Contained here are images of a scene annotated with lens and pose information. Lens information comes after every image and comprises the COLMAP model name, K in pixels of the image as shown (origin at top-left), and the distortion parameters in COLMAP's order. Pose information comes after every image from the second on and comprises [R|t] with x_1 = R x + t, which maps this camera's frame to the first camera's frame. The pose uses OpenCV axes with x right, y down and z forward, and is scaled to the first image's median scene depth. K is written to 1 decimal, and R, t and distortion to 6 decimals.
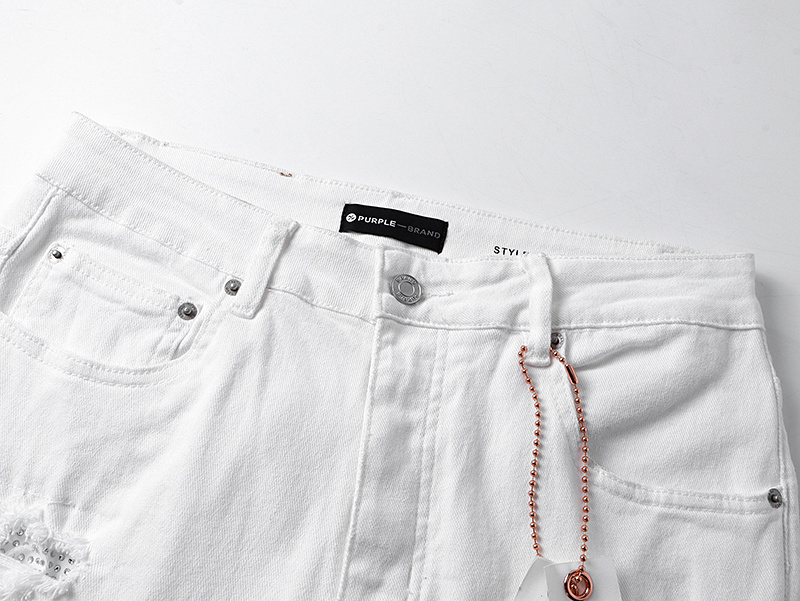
lens RADIAL K [[747.1, 0, 400.0], [0, 747.1, 300.5], [0, 0, 1]] dist [0.021409, -0.005201]
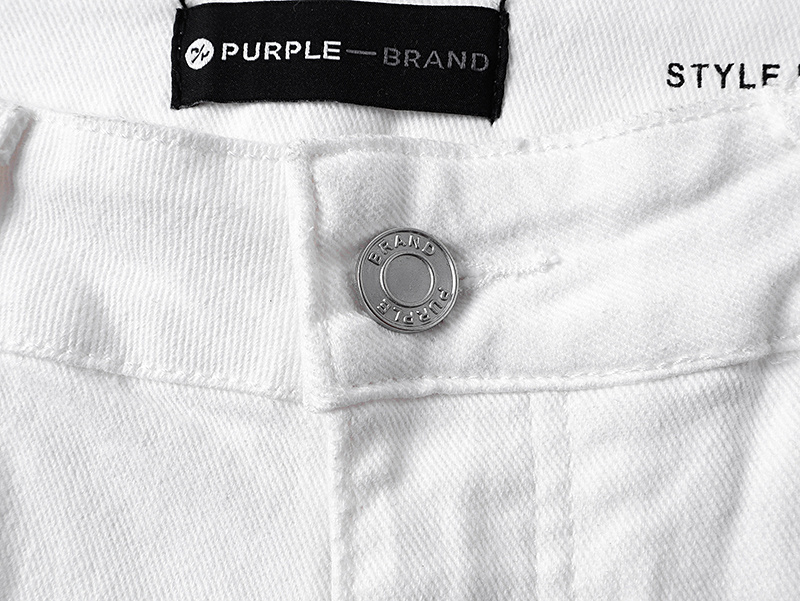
lens RADIAL K [[747.1, 0, 400.0], [0, 747.1, 300.5], [0, 0, 1]] dist [0.021409, -0.005201]
pose [[0.984267, -0.155208, -0.084429, 0.029728], [0.173689, 0.937590, 0.301259, -0.098675], [0.032401, -0.311183, 0.949797, 0.704573]]
